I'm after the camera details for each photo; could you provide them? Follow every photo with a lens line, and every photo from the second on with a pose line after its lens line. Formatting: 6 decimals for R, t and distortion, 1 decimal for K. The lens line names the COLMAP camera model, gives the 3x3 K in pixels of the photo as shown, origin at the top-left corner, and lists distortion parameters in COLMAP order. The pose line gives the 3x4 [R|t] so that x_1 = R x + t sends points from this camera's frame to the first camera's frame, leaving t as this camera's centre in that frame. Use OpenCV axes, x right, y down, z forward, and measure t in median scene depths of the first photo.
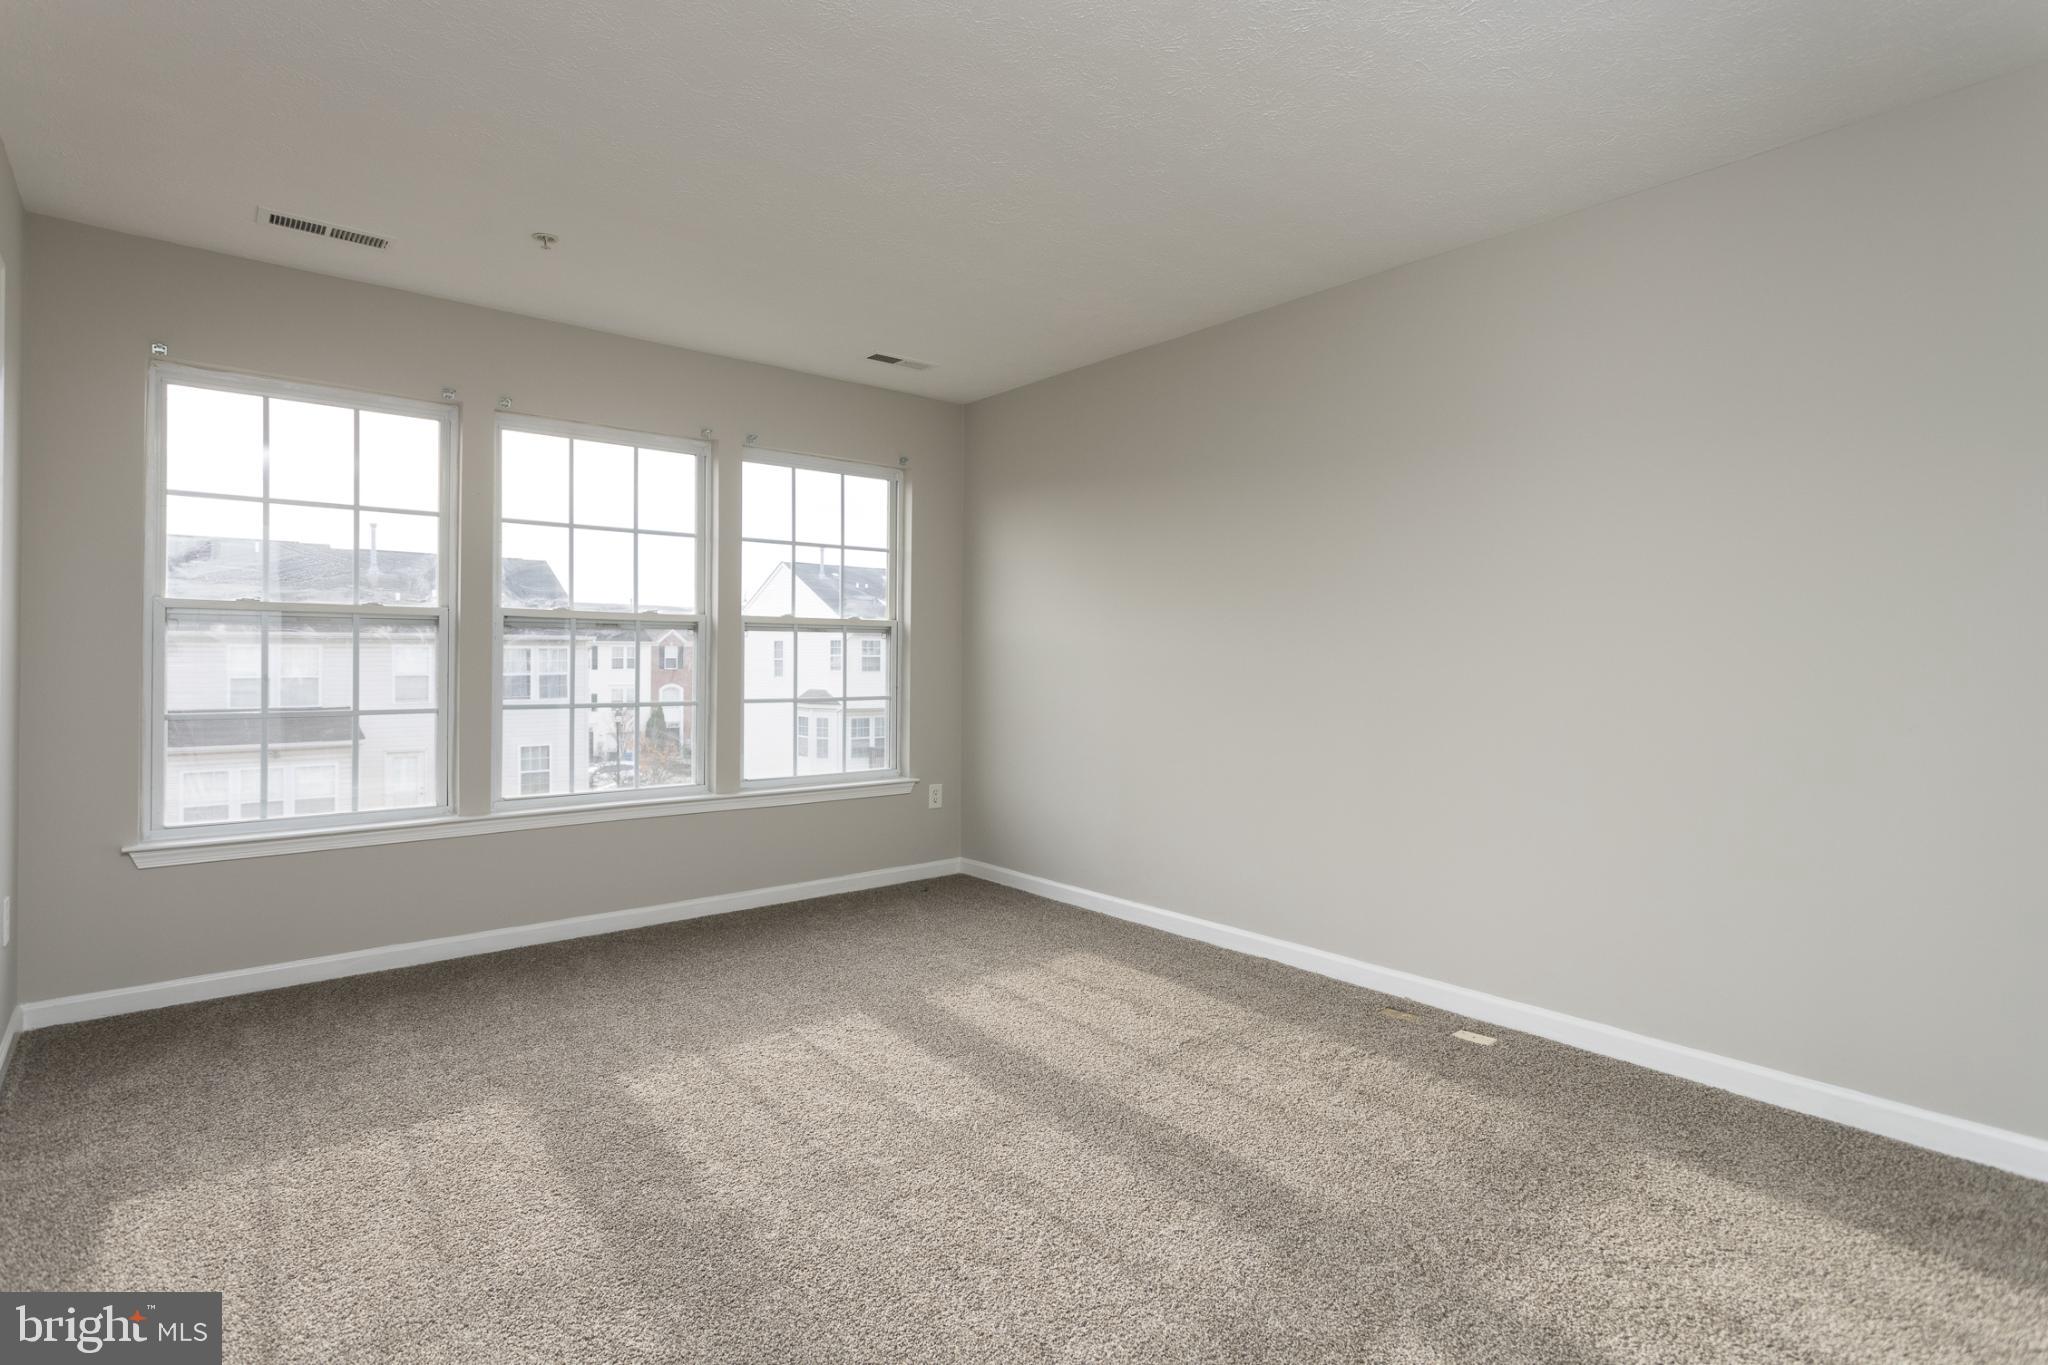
lens RADIAL K [[981.7, 0, 1019.4], [0, 981.7, 656.2], [0, 0, 1]] dist [-0.016376, 0.000084]
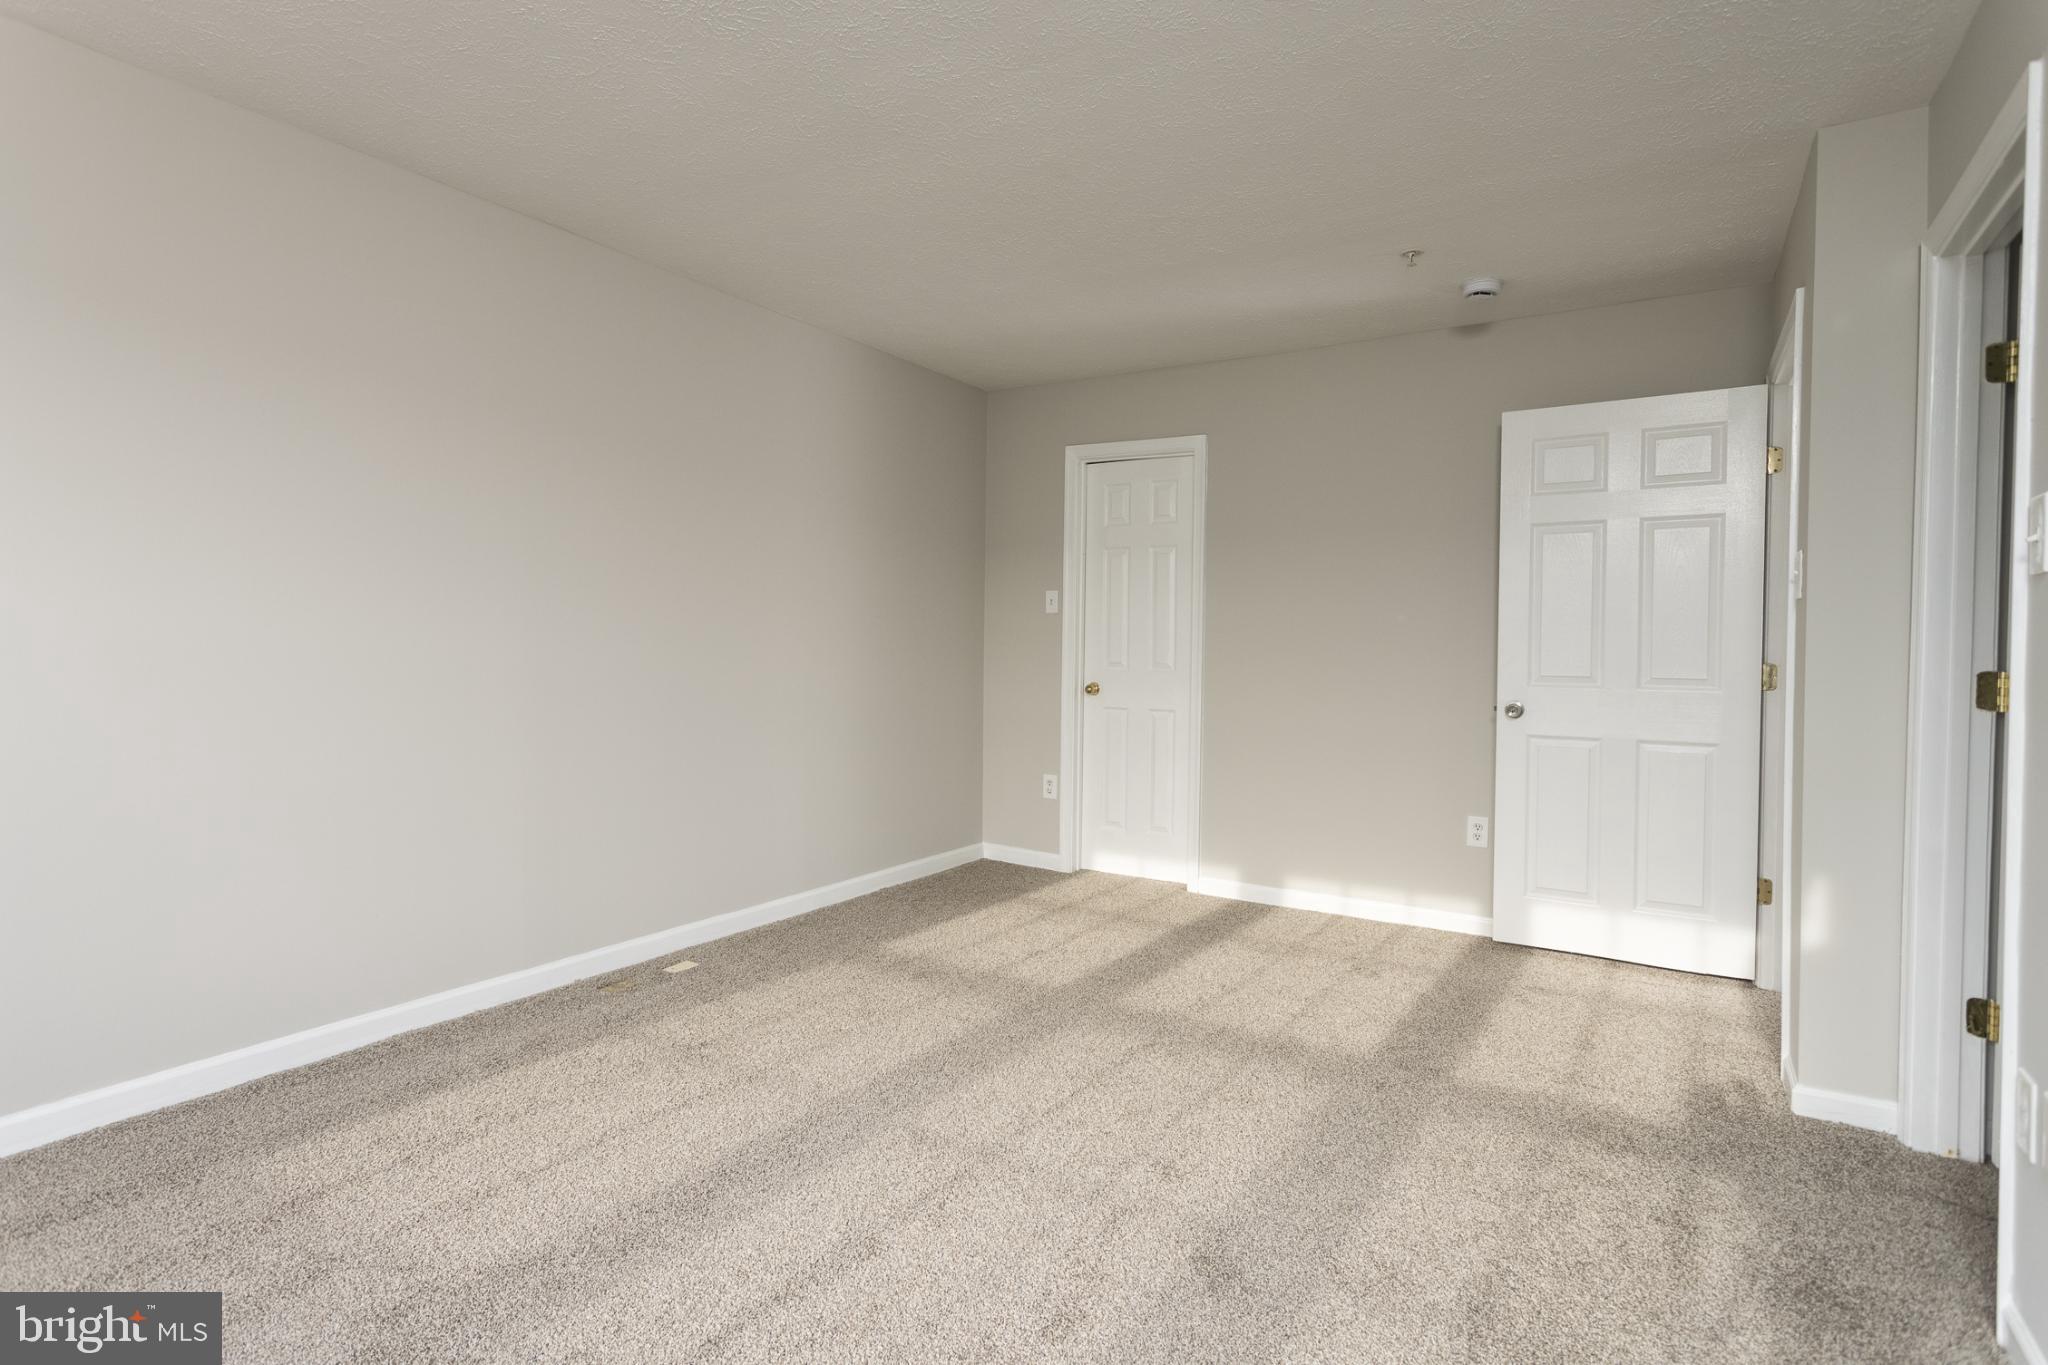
lens RADIAL K [[981.7, 0, 1019.4], [0, 981.7, 656.2], [0, 0, 1]] dist [-0.016376, 0.000084]
pose [[-0.288920, -0.022296, 0.957094, -0.750216], [-0.015410, 0.999708, 0.018637, -0.003070], [-0.957229, -0.009364, -0.289179, 0.963064]]
